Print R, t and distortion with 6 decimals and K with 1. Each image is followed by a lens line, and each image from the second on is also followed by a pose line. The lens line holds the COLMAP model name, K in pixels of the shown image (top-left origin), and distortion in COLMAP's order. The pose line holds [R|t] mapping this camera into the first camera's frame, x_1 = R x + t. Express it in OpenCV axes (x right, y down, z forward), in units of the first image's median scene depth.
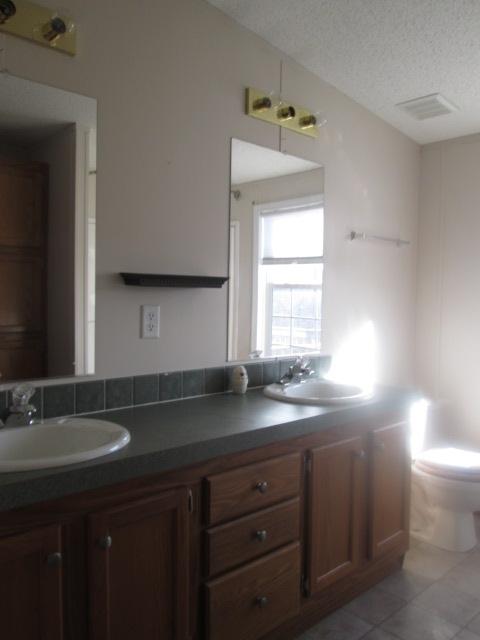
lens RADIAL K [[533.4, 0, 238.3], [0, 533.4, 318.1], [0, 0, 1]] dist [-0.038805, 0.003249]
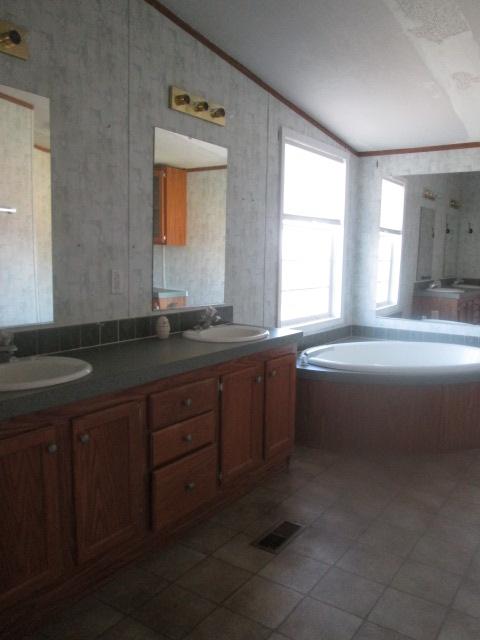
lens RADIAL K [[533.4, 0, 241.0], [0, 533.4, 319.8], [0, 0, 1]] dist [-0.038805, 0.003249]
pose [[0.979027, -0.010876, 0.203440, -0.092140], [-0.008103, 0.995705, 0.092224, -0.019393], [-0.203570, -0.091938, 0.974734, -0.304551]]
